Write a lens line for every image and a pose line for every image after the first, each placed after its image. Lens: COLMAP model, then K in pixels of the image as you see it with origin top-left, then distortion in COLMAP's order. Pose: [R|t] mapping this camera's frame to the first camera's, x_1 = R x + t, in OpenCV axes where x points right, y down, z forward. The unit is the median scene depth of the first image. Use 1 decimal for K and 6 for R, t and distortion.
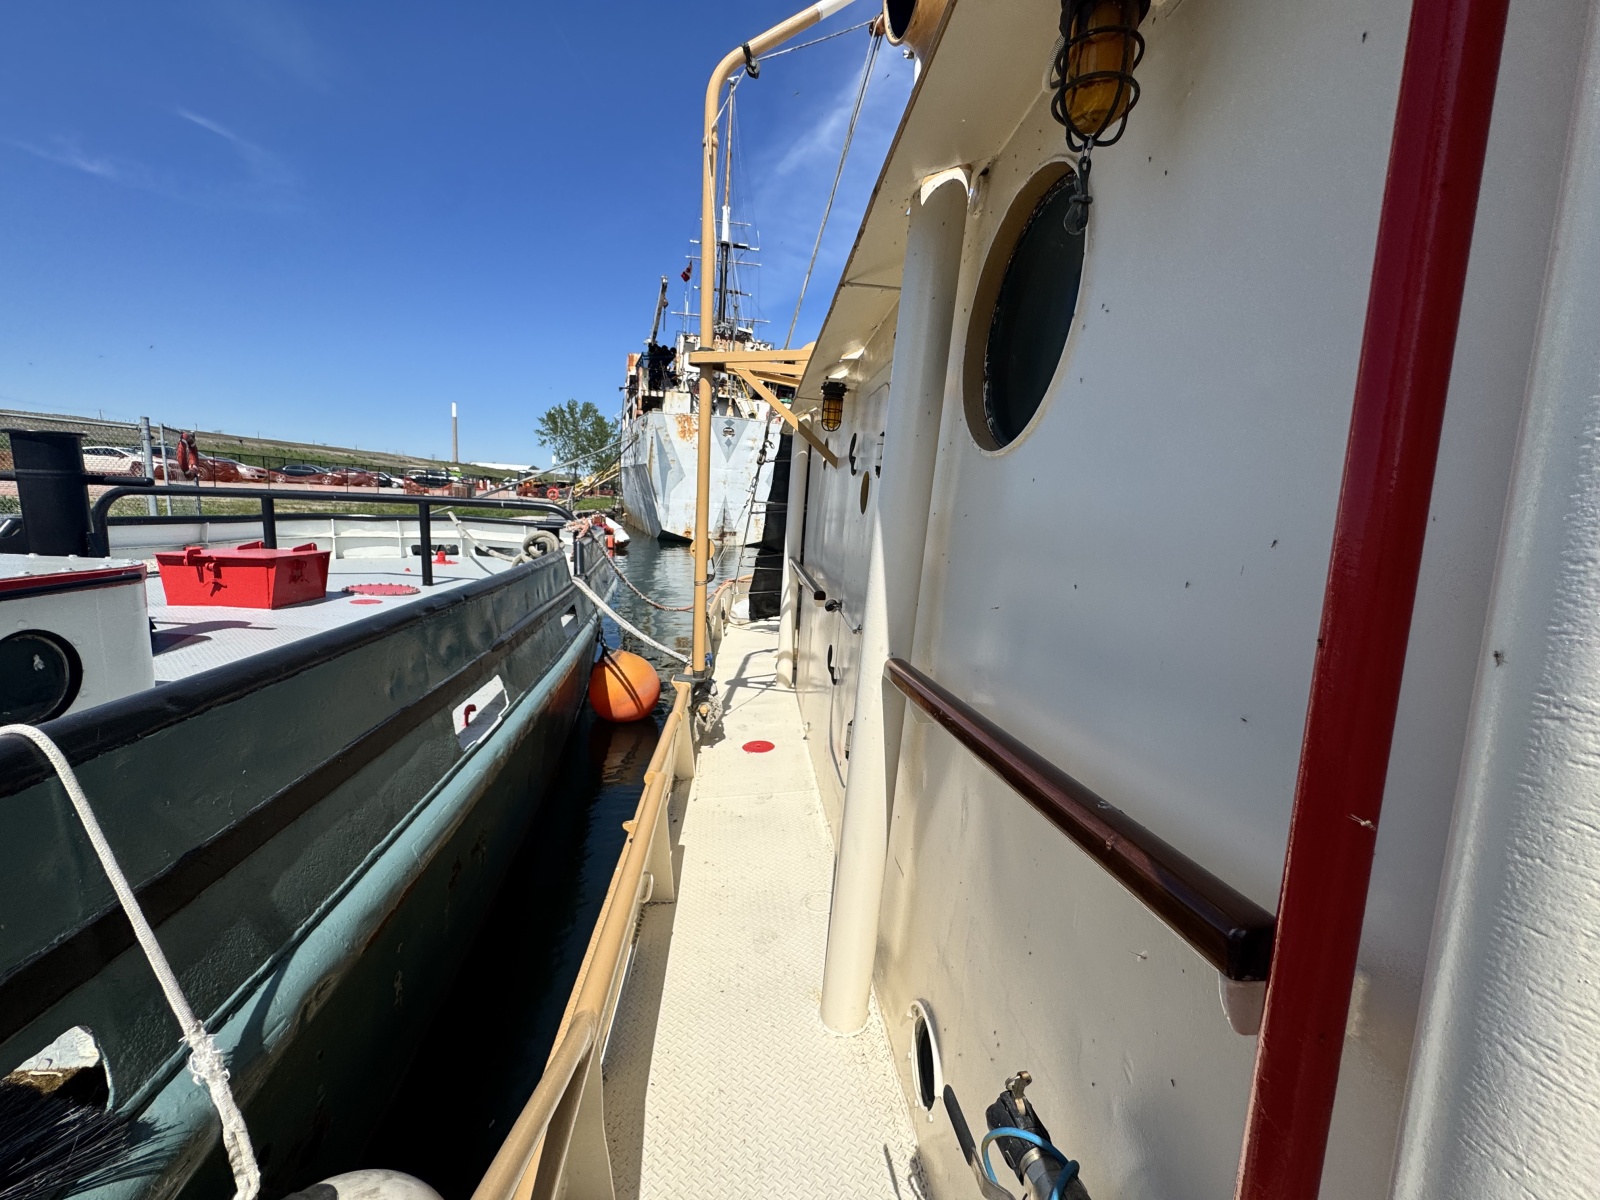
lens RADIAL K [[636.6, 0, 800.0], [0, 636.6, 600.0], [0, 0, 1]] dist [0.002422, 0.000309]
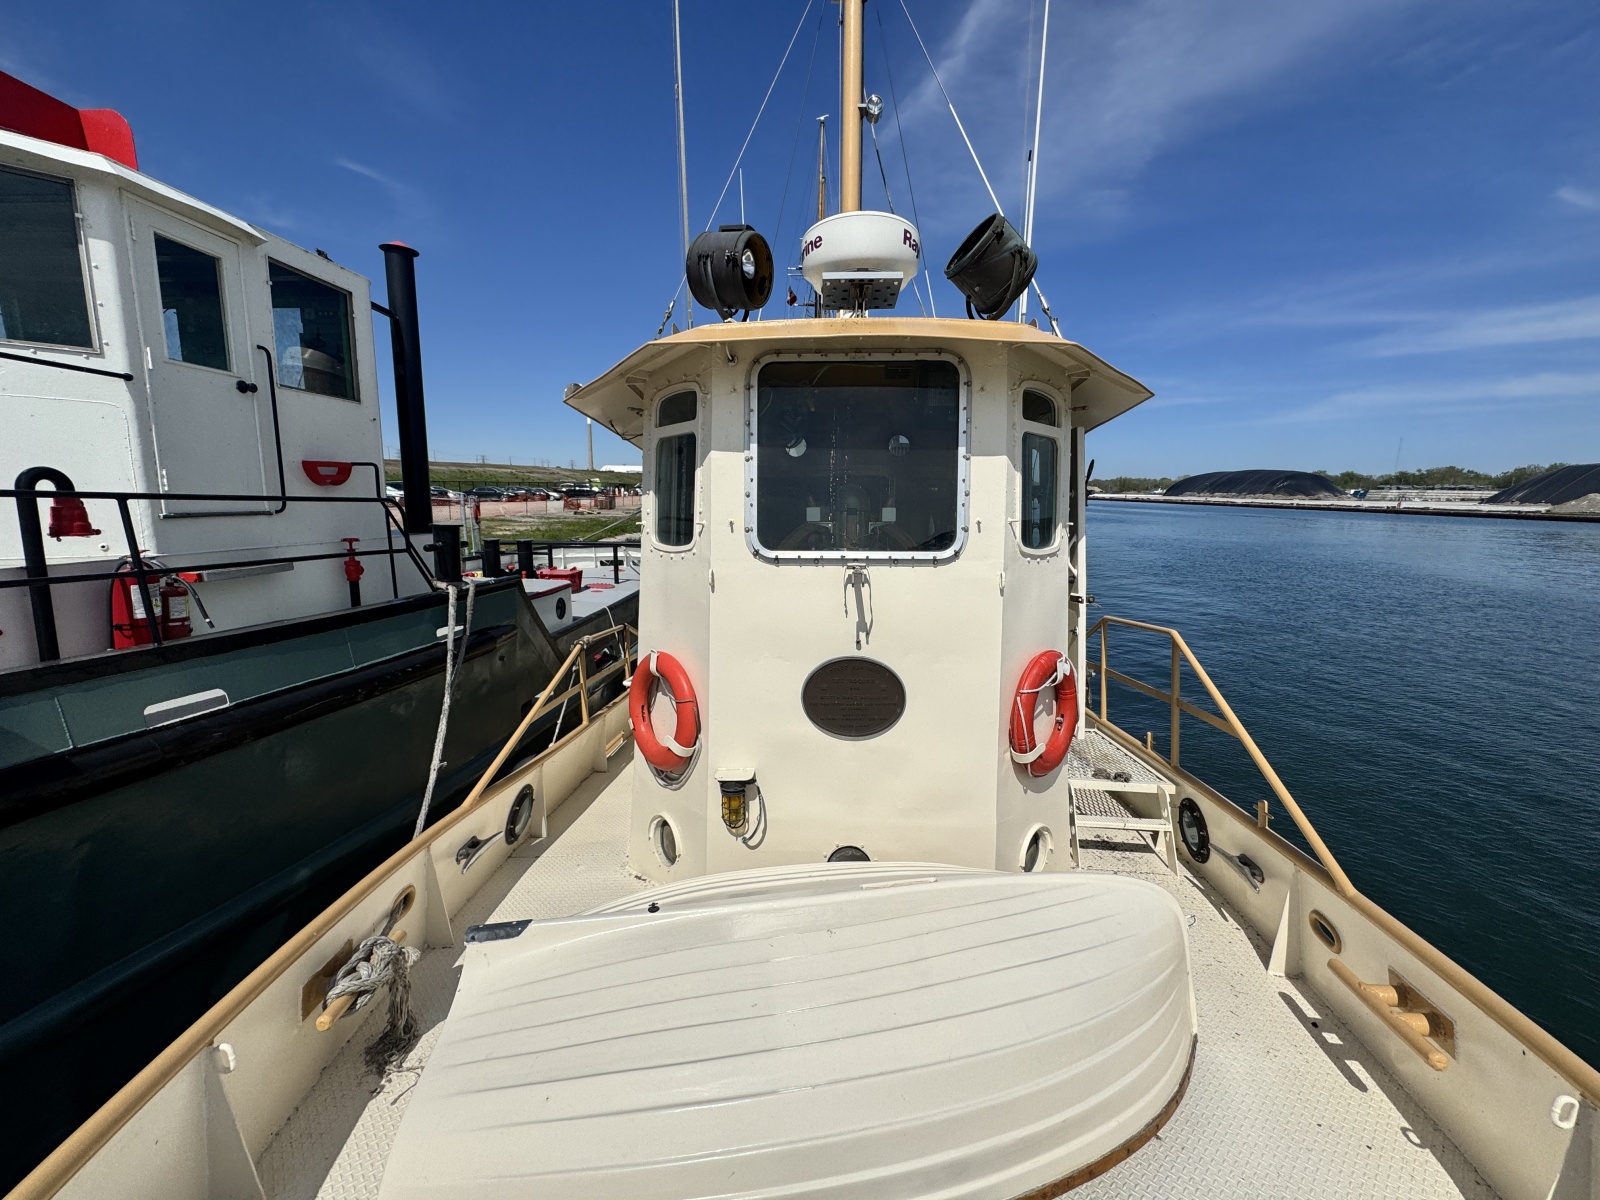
lens RADIAL K [[636.6, 0, 800.0], [0, 636.6, 600.0], [0, 0, 1]] dist [0.002422, 0.000309]
pose [[0.983773, -0.012942, -0.178950, 0.038287], [0.016069, 0.999742, 0.016038, 0.000289], [0.178697, -0.018653, 0.983727, -0.104471]]
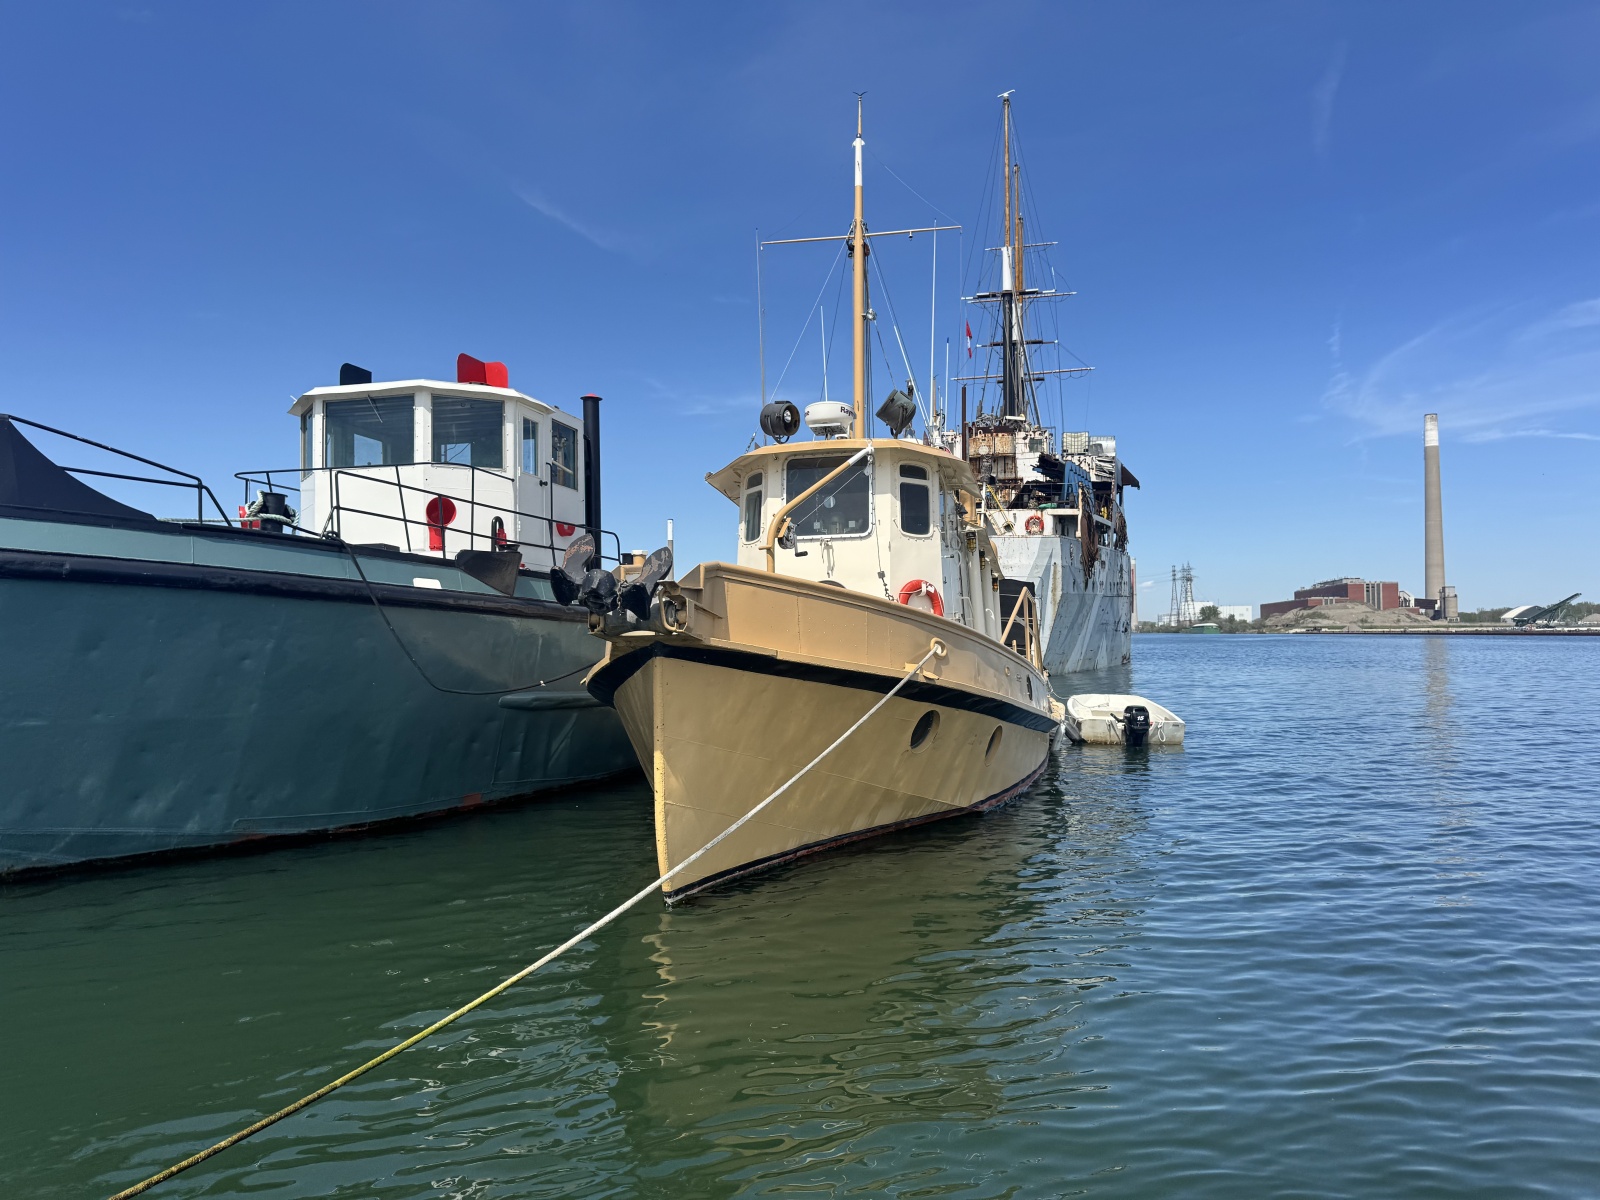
lens RADIAL K [[1116.7, 0, 800.0], [0, 1116.7, 600.0], [0, 0, 1]] dist [0.077798, -0.000822]
pose [[0.931171, -0.079259, -0.355863, 0.101791], [0.009784, 0.981164, -0.192929, 0.049065], [0.364451, 0.176168, 0.914407, -0.242919]]
